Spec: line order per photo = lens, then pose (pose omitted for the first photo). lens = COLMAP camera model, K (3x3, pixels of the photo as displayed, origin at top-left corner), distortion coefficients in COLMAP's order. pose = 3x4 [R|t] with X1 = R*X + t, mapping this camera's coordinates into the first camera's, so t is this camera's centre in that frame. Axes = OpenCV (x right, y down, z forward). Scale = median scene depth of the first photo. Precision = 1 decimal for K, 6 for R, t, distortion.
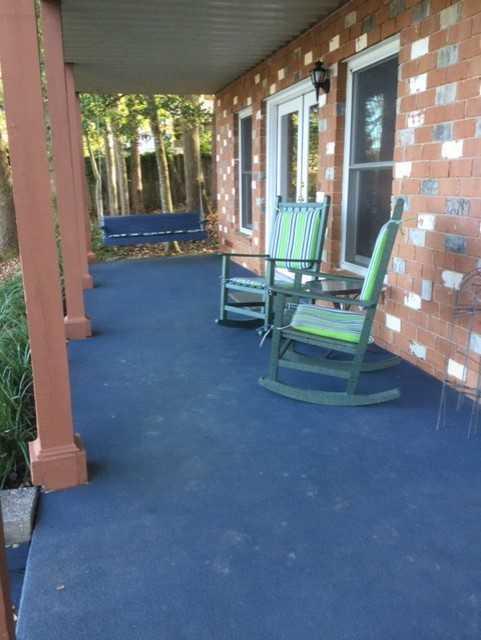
lens RADIAL K [[595.8, 0, 240.0], [0, 595.8, 320.8], [0, 0, 1]] dist [0.002187, 0.000000]
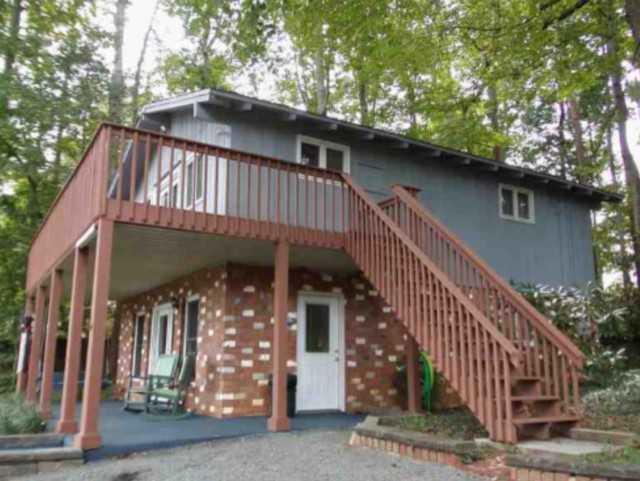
lens RADIAL K [[595.8, 0, 320.0], [0, 595.8, 242.0], [0, 0, 1]] dist [0.002187, 0.000000]
pose [[0.953763, 0.082810, 0.288926, -0.019217], [0.050097, 0.904049, -0.424484, 0.378176], [-0.296355, 0.419331, 0.858100, -1.212648]]
